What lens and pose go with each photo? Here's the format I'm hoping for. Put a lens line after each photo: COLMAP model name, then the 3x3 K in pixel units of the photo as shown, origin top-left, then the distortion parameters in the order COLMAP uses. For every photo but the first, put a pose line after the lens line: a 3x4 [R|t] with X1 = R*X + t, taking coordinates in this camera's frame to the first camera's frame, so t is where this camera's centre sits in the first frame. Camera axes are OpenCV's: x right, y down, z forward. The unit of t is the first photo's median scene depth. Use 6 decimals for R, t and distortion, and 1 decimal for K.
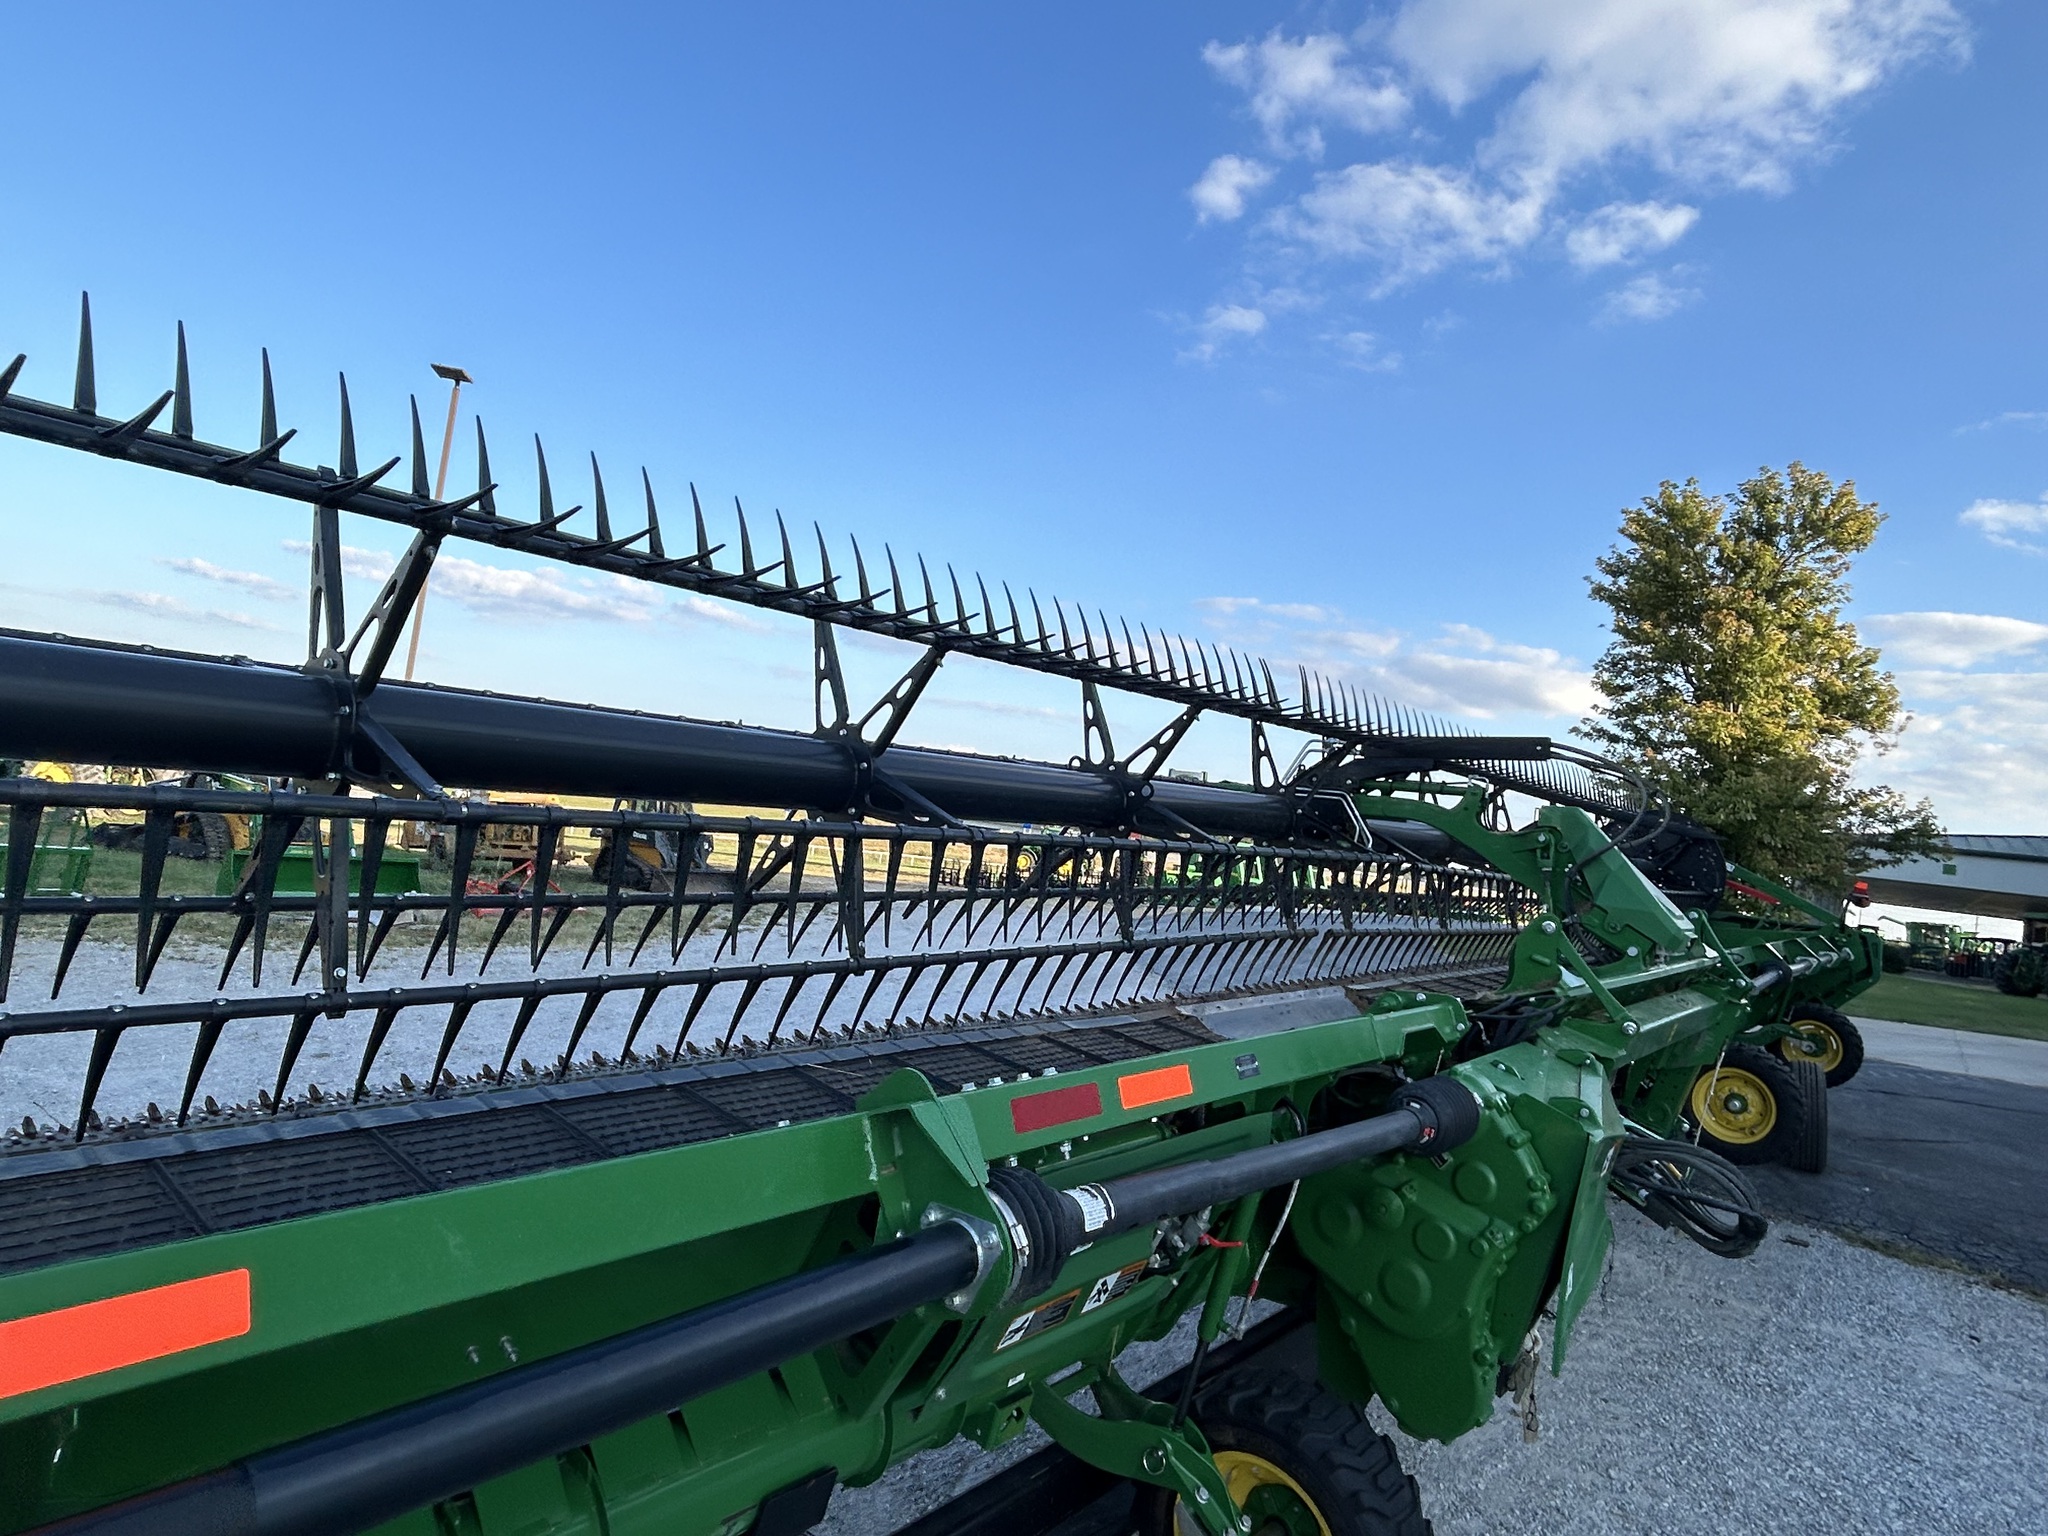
lens RADIAL K [[1199.4, 0, 1007.4], [0, 1199.4, 750.8], [0, 0, 1]] dist [-0.011725, 0.010557]
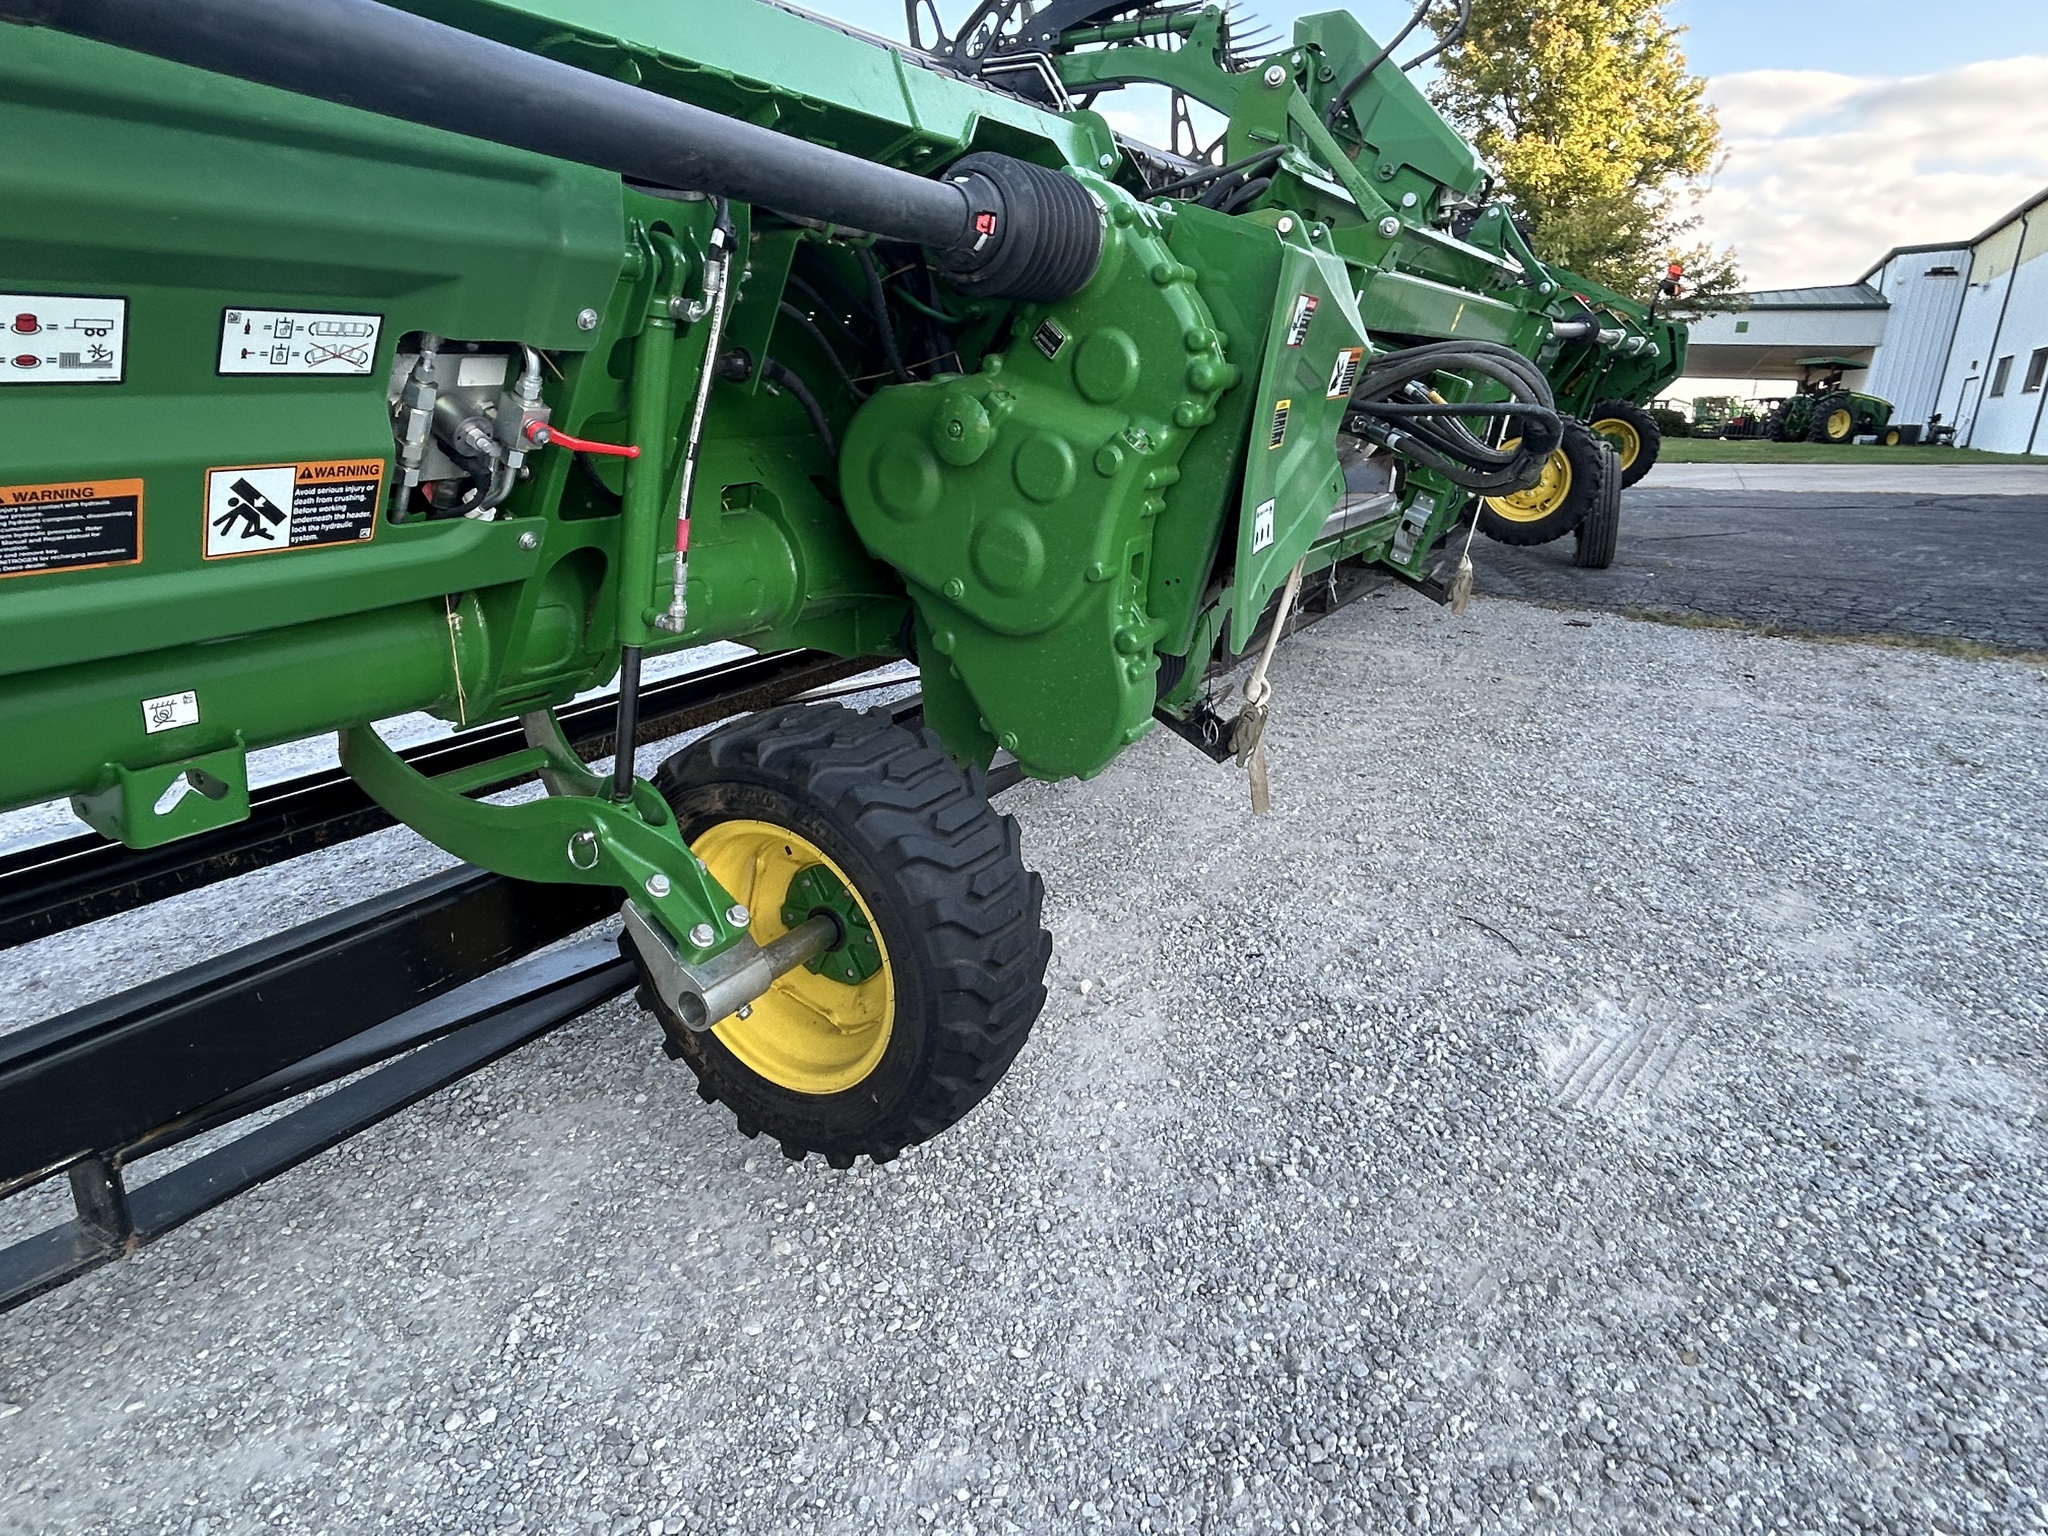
lens RADIAL K [[1199.4, 0, 1002.2], [0, 1199.4, 764.9], [0, 0, 1]] dist [-0.011725, 0.010557]
pose [[0.985449, -0.134568, 0.103839, 0.120405], [0.088439, 0.927640, 0.362855, 0.155138], [-0.145154, -0.348391, 0.926042, 0.186491]]
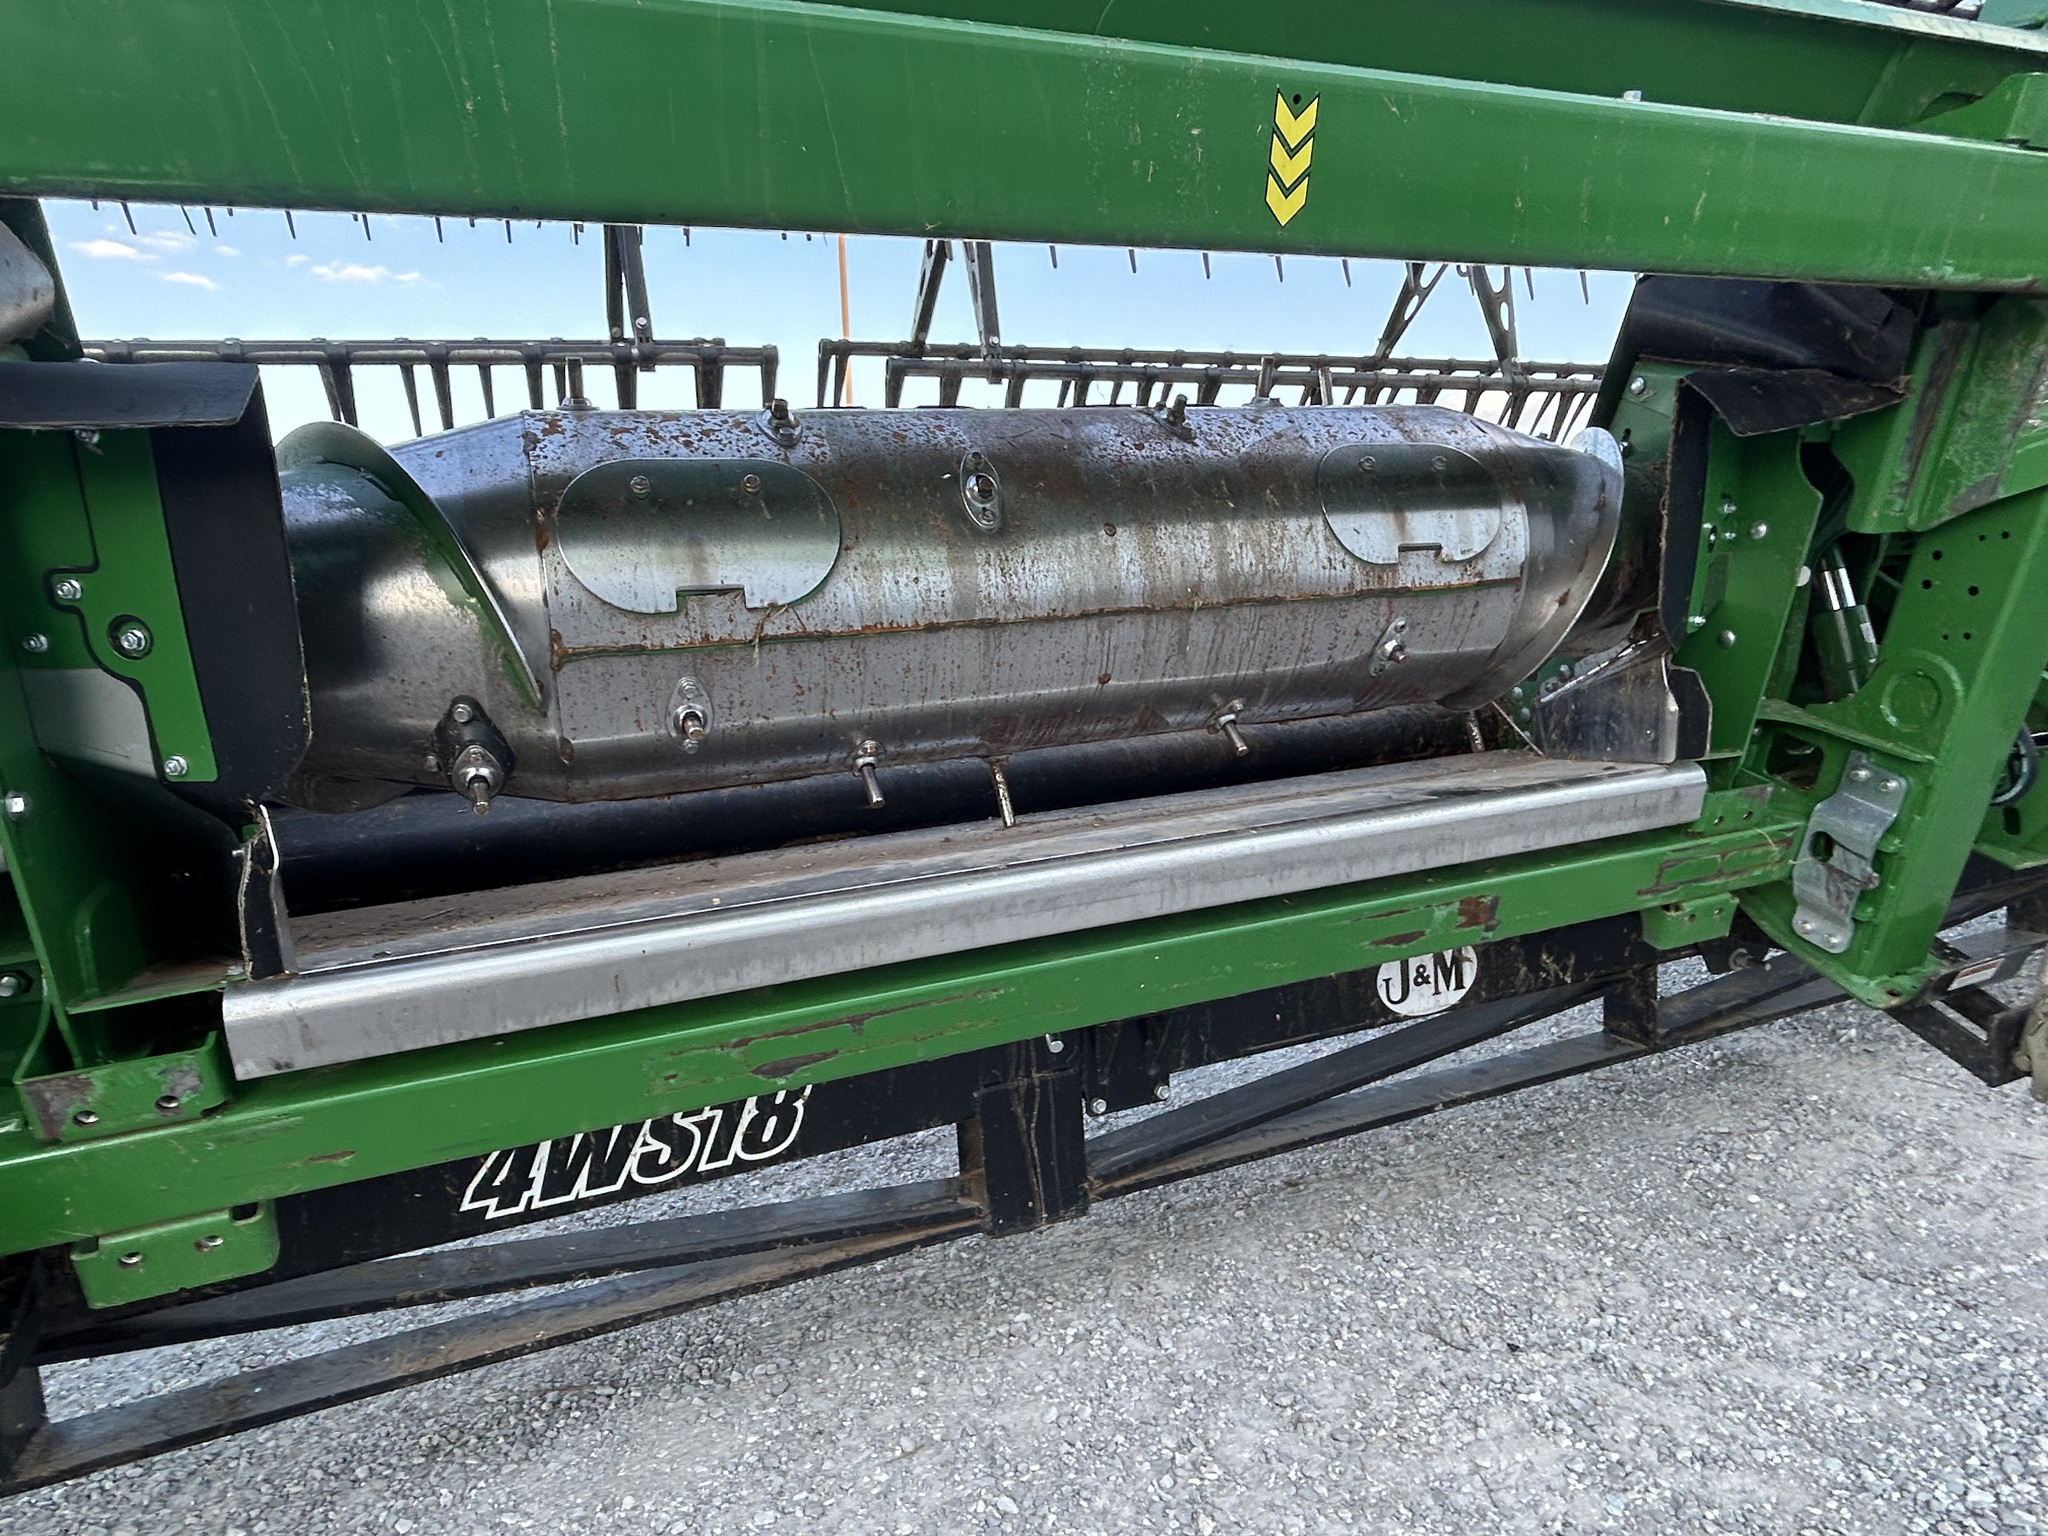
lens RADIAL K [[1199.4, 0, 1013.8], [0, 1199.4, 742.7], [0, 0, 1]] dist [-0.011725, 0.010557]
pose [[0.865910, -0.107795, -0.488447, 0.473075], [0.174613, 0.980214, 0.093227, 0.238469], [0.468733, -0.166015, 0.867599, 0.620697]]
